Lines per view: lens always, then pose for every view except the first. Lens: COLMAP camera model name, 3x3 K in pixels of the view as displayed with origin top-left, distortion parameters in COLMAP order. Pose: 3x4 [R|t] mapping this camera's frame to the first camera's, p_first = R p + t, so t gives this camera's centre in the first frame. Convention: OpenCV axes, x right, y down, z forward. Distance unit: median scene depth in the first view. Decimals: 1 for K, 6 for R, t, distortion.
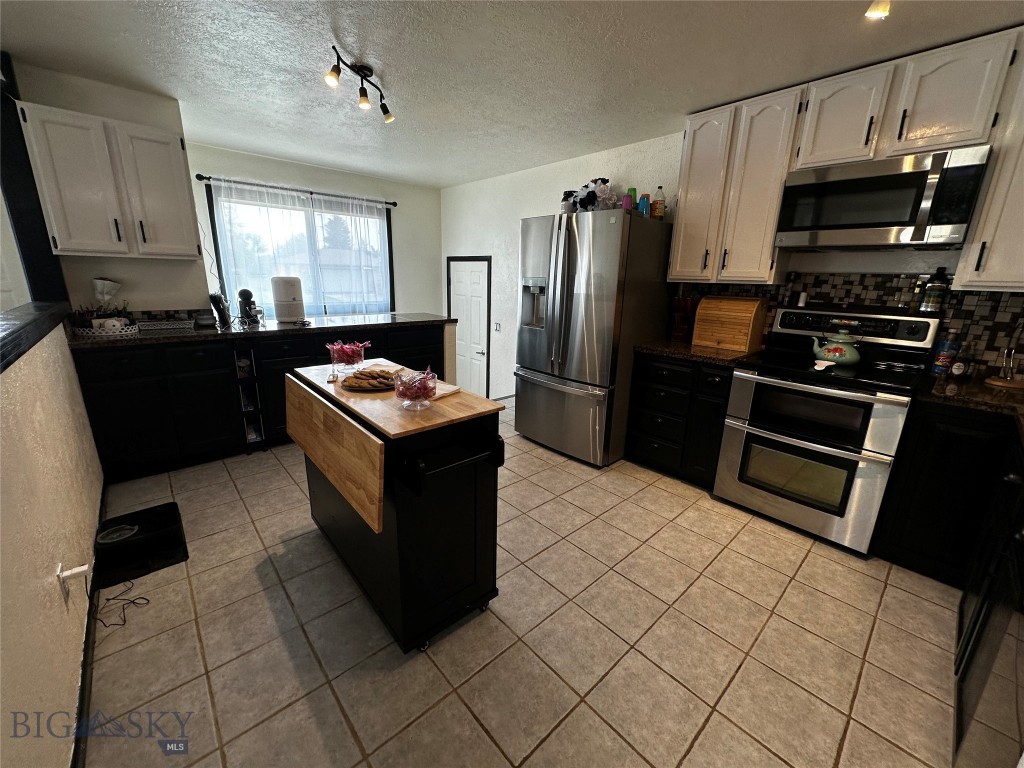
lens RADIAL K [[406.8, 0, 512.1], [0, 406.8, 383.5], [0, 0, 1]] dist [-0.000960, 0.000504]
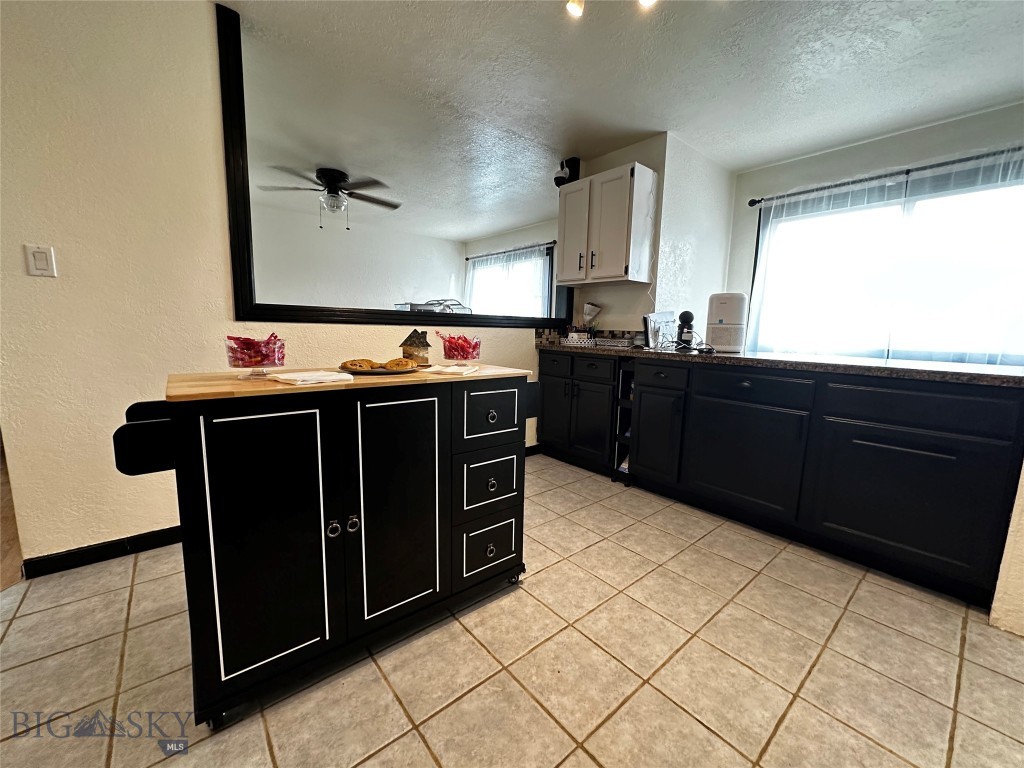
lens RADIAL K [[406.8, 0, 512.1], [0, 406.8, 384.1], [0, 0, 1]] dist [-0.000960, 0.000504]
pose [[-0.036729, 0.111282, -0.993110, 0.304871], [-0.284332, 0.951543, 0.117140, -0.094165], [0.958022, 0.286675, -0.003308, 0.830019]]
